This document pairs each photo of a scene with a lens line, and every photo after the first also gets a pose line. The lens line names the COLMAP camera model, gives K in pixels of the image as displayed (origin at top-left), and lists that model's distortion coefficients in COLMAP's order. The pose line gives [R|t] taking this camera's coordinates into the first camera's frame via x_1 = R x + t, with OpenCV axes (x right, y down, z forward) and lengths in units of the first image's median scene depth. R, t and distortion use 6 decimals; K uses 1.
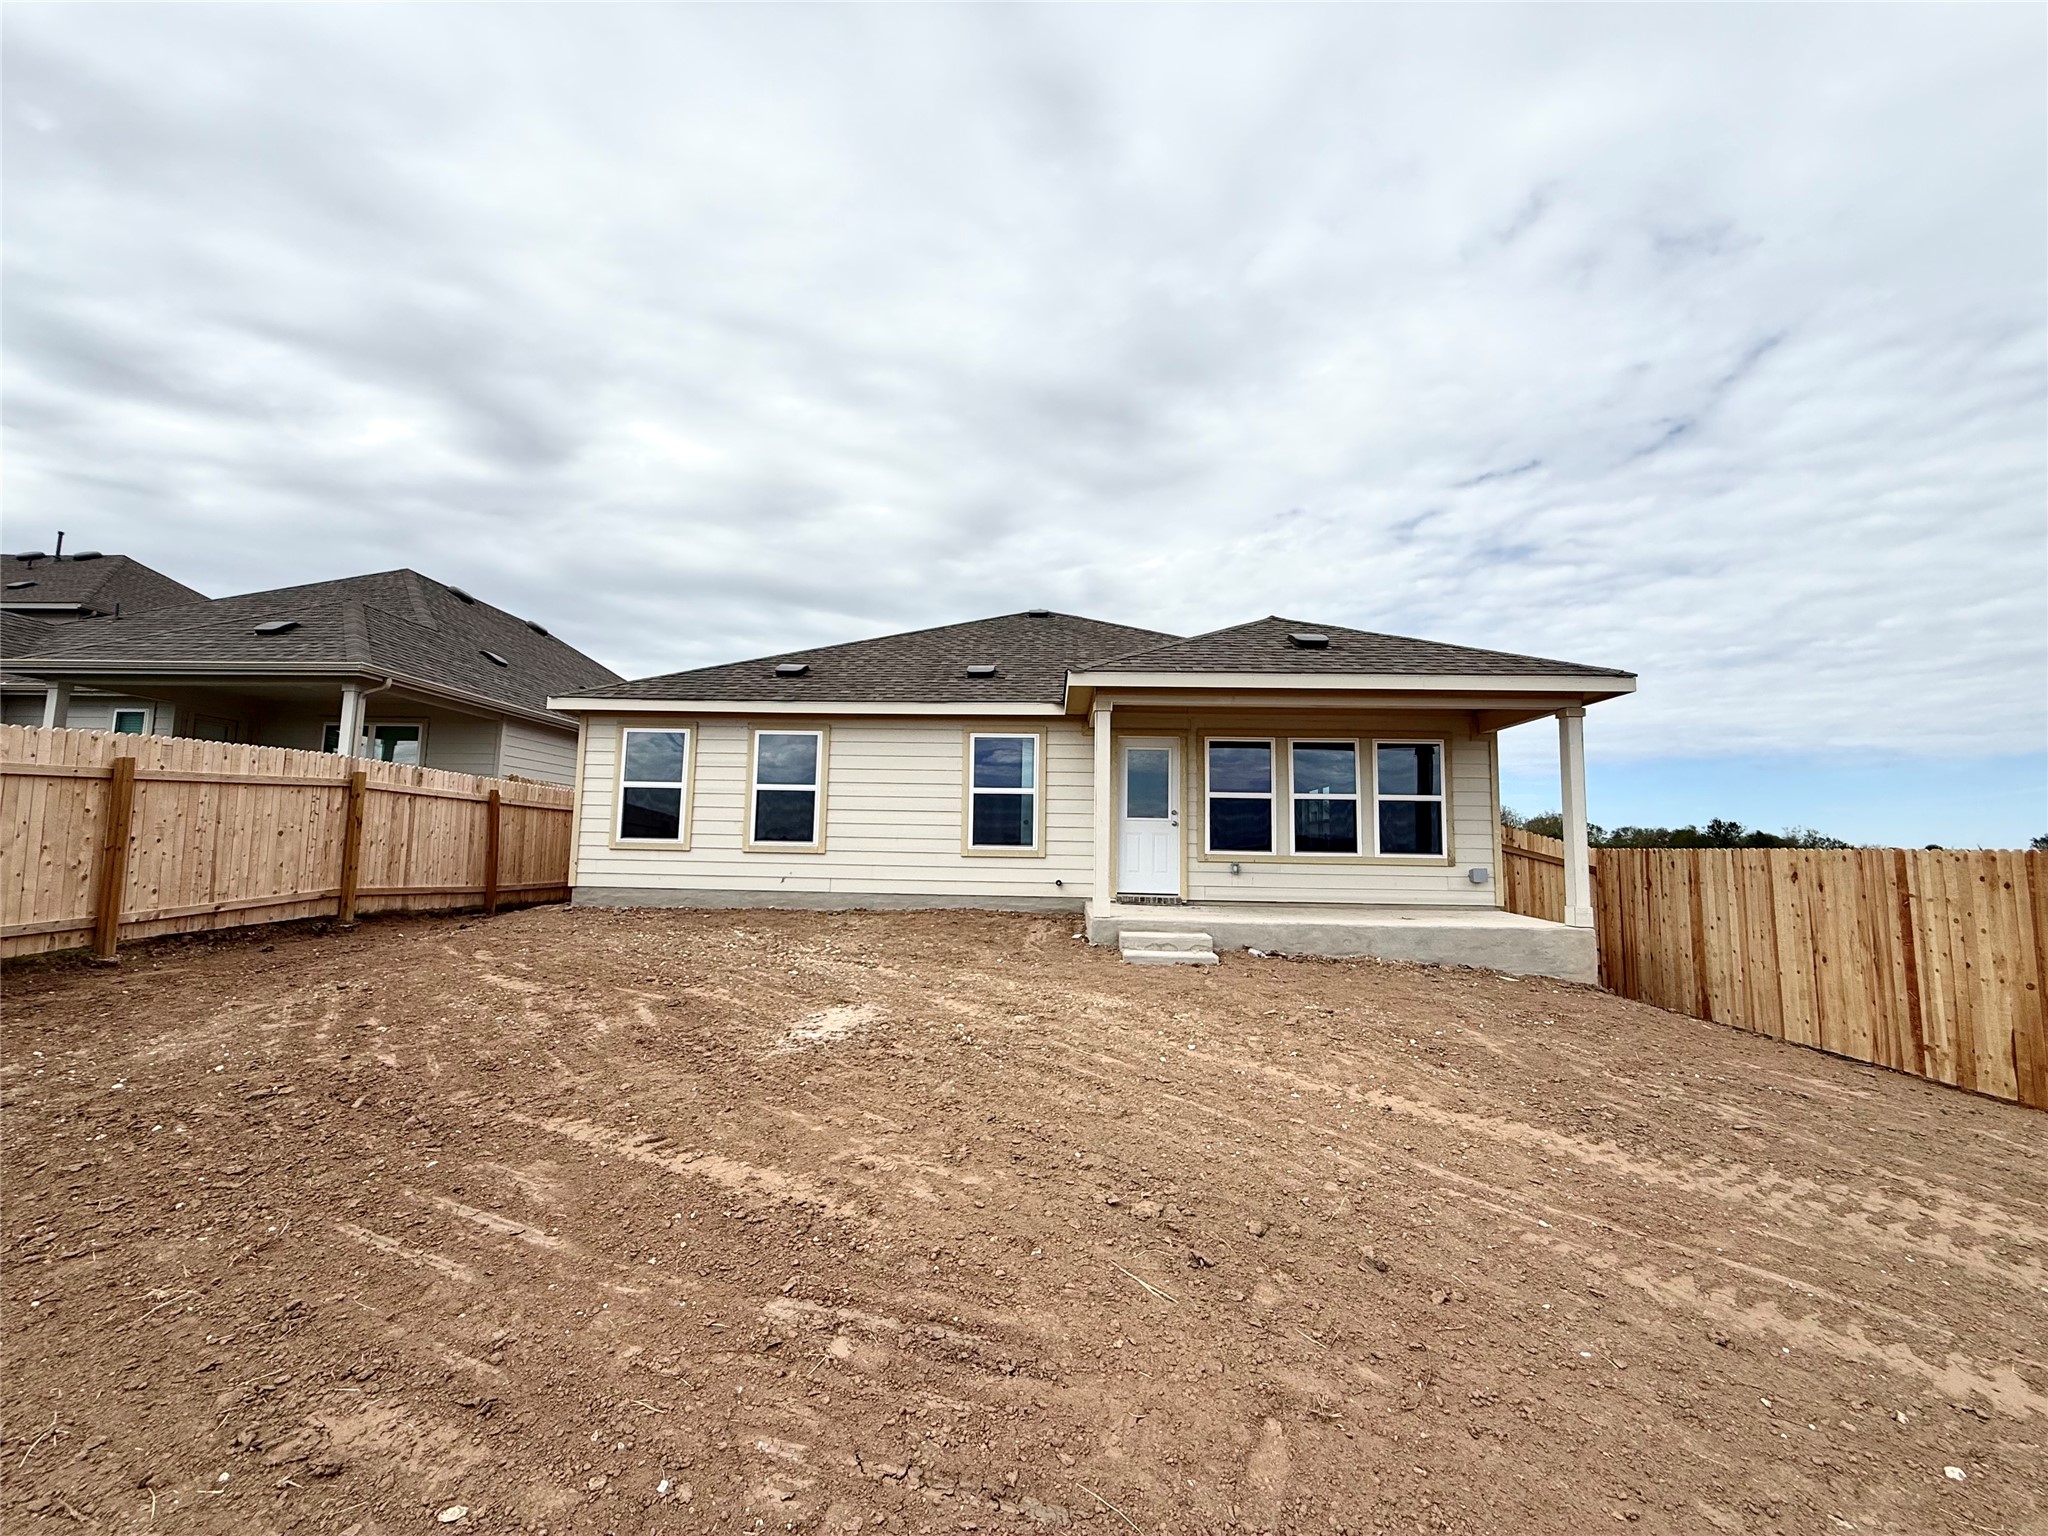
lens RADIAL K [[818.7, 0, 1024.0], [0, 818.7, 768.0], [0, 0, 1]] dist [-0.001954, -0.000355]
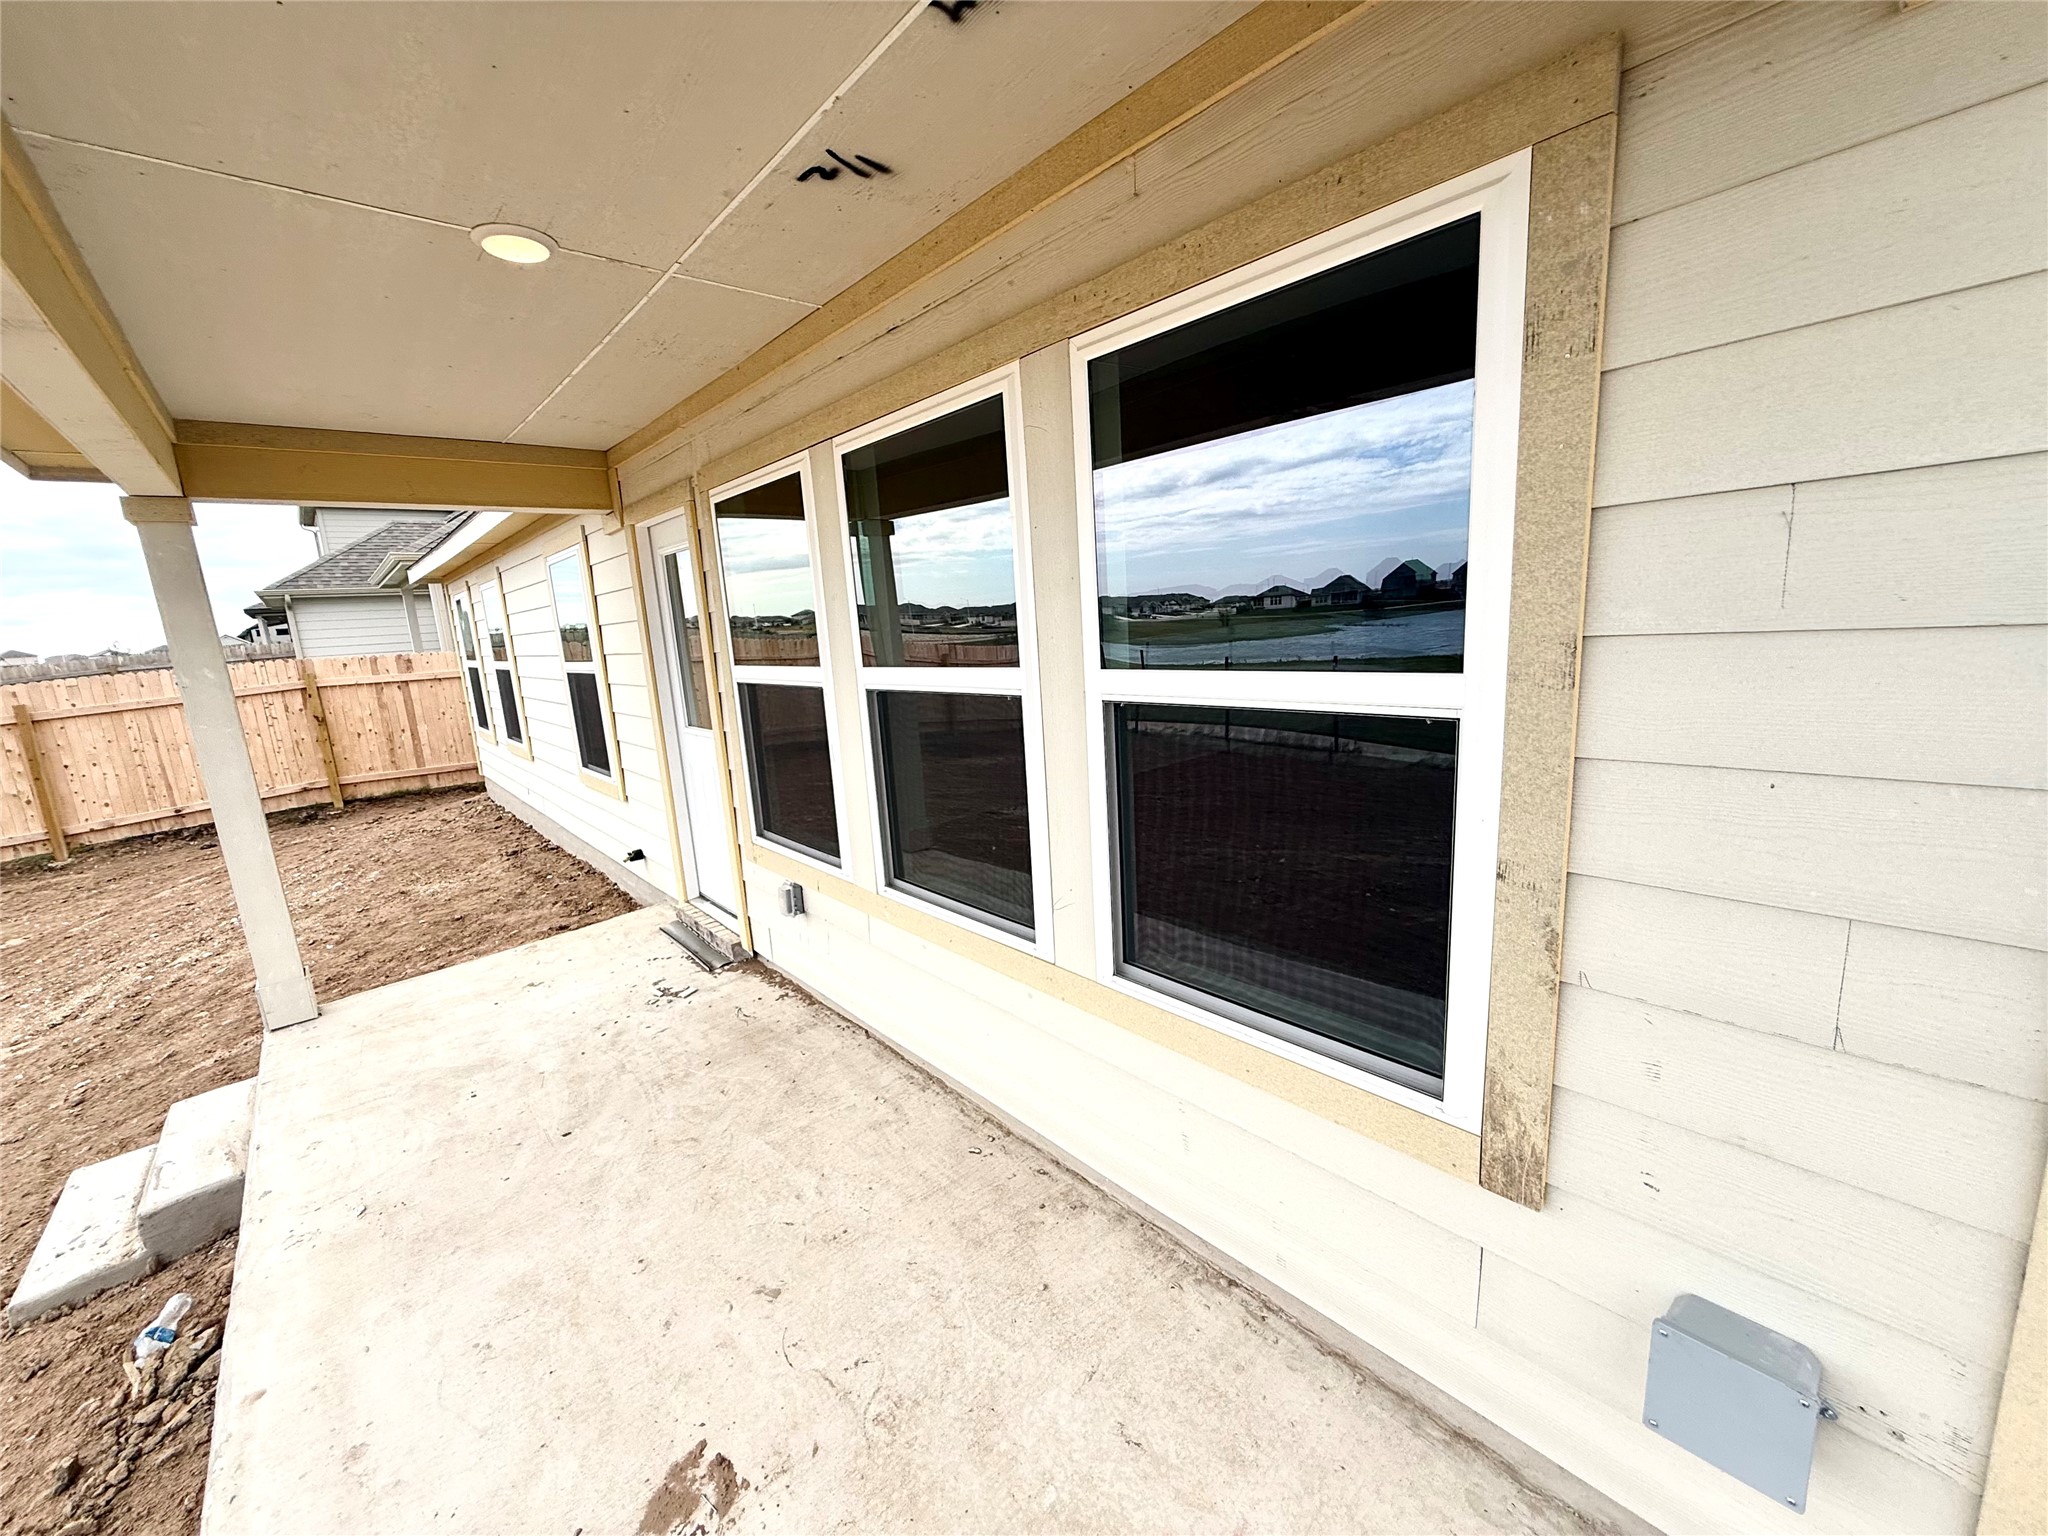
lens RADIAL K [[818.7, 0, 1024.0], [0, 818.7, 768.0], [0, 0, 1]] dist [-0.001954, -0.000355]
pose [[0.678116, 0.074964, -0.731122, 0.619197], [0.150983, 0.959358, 0.238402, 0.009727], [0.719280, -0.272051, 0.639238, 0.967337]]
